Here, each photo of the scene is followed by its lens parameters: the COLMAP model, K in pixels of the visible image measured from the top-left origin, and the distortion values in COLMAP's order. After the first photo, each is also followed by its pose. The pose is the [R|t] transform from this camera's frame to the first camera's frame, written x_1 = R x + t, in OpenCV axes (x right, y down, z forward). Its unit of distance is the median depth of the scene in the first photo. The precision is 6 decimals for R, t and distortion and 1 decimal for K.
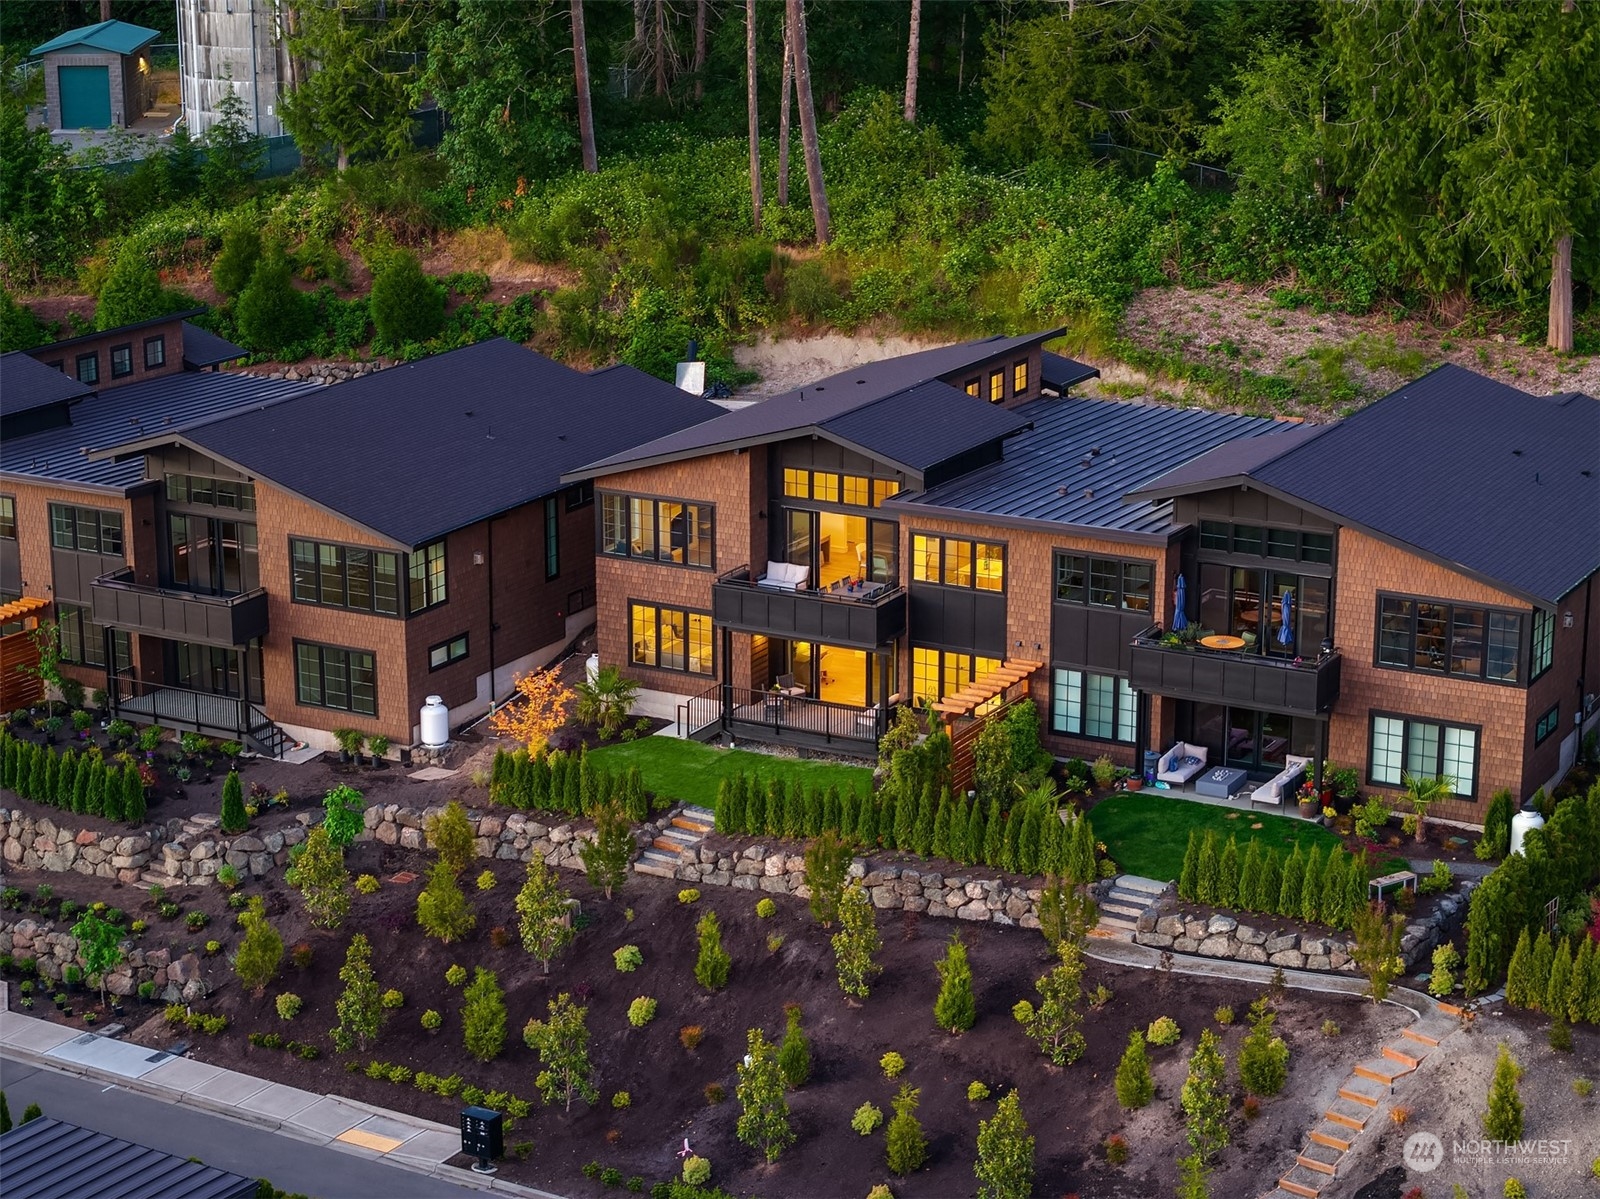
lens RADIAL K [[3195.6, 0, 799.6], [0, 3195.6, 601.6], [0, 0, 1]] dist [-0.148790, 0.000000]
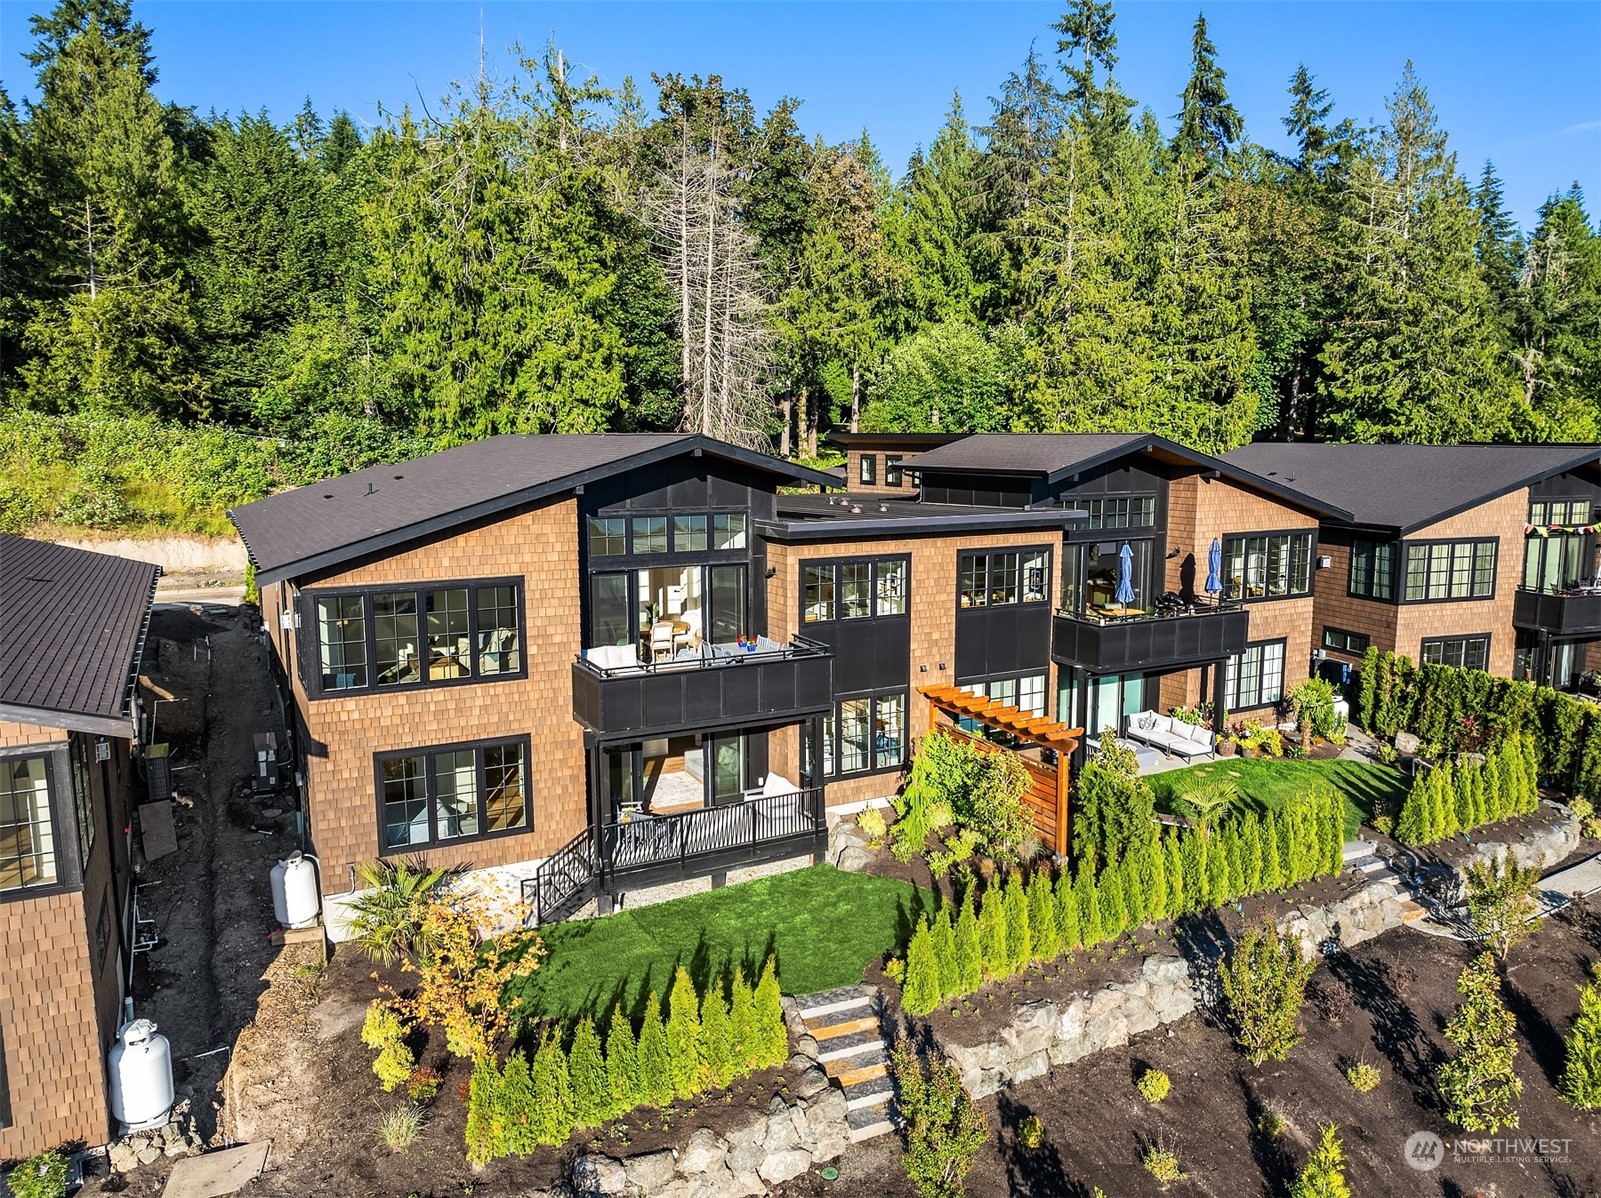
lens RADIAL K [[1127.1, 0, 805.5], [0, 1127.1, 598.1], [0, 0, 1]] dist [-0.052512, 0.023836]
pose [[0.533349, -0.121126, 0.837178, -0.197648], [0.220412, 0.975407, 0.000706, -0.012703], [-0.816675, 0.184148, 0.546930, 0.813922]]
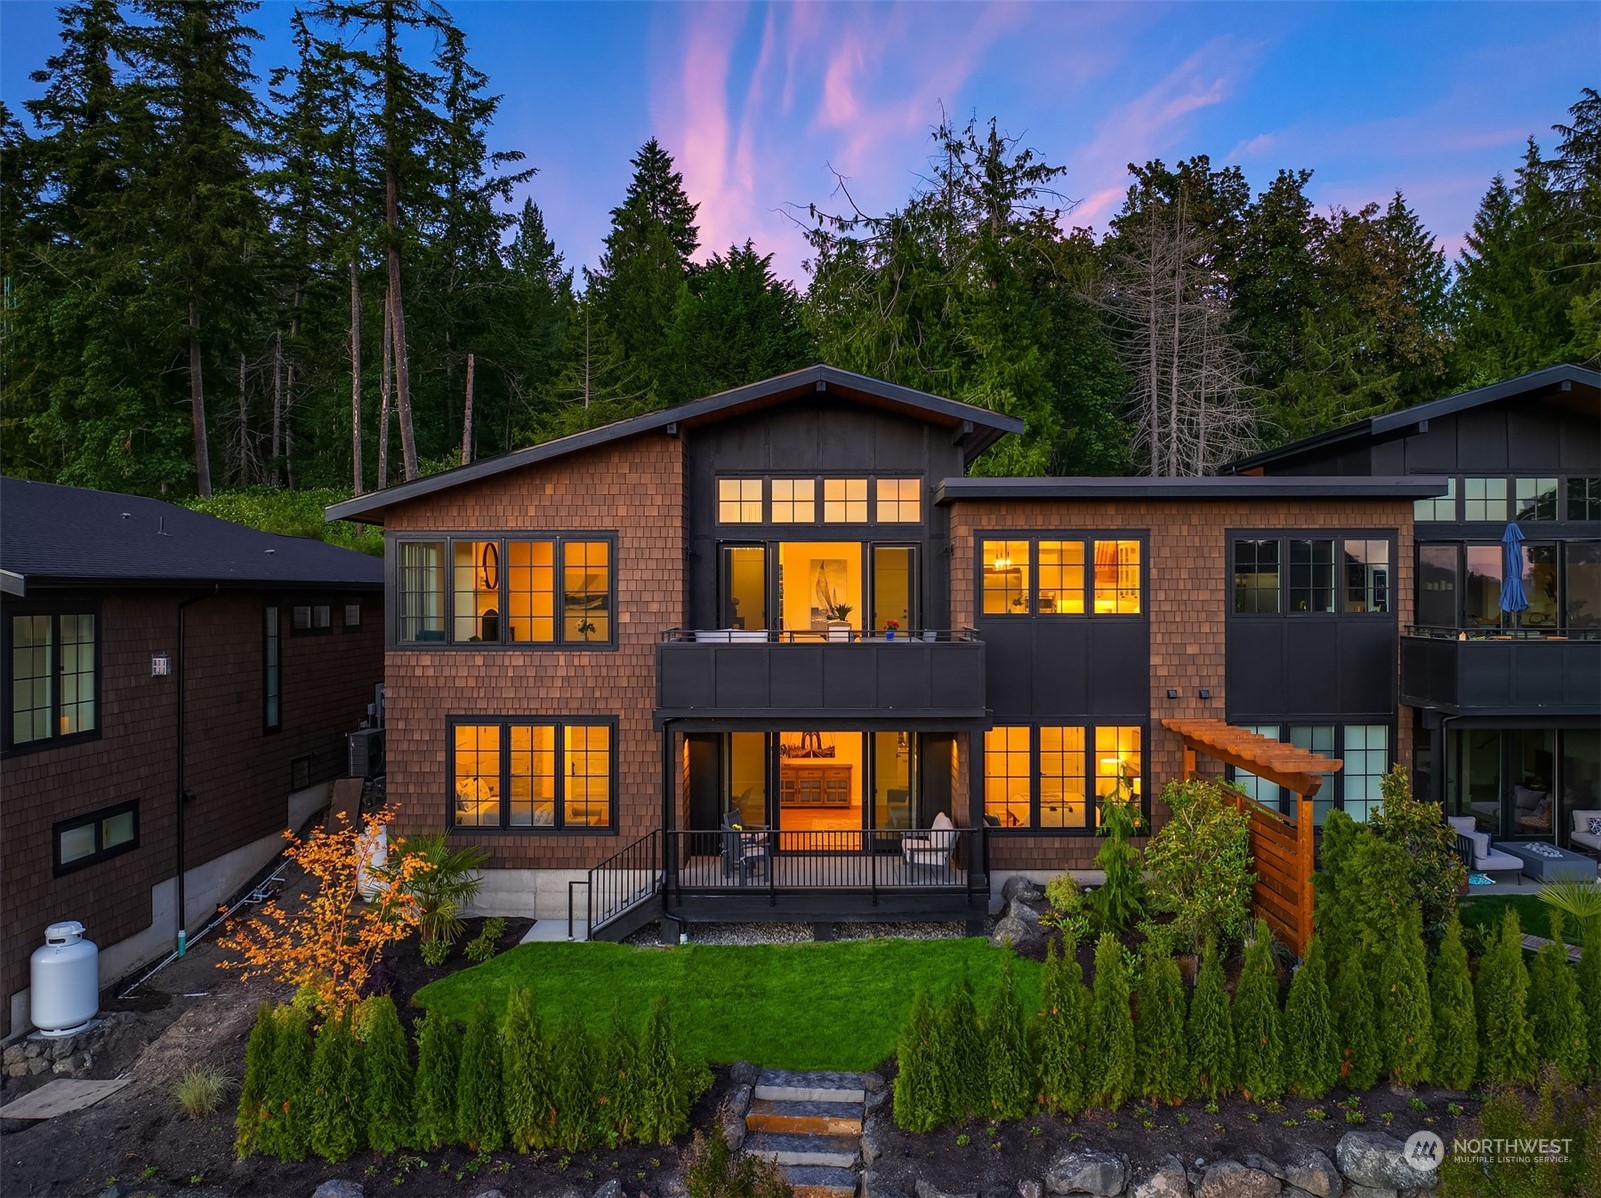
lens RADIAL K [[1127.1, 0, 802.9], [0, 1127.1, 592.0], [0, 0, 1]] dist [-0.052512, 0.023836]
pose [[0.880193, 0.000689, 0.474615, -0.096546], [0.125549, 0.964039, -0.234235, 0.034817], [-0.457709, 0.265759, 0.848454, 0.801515]]
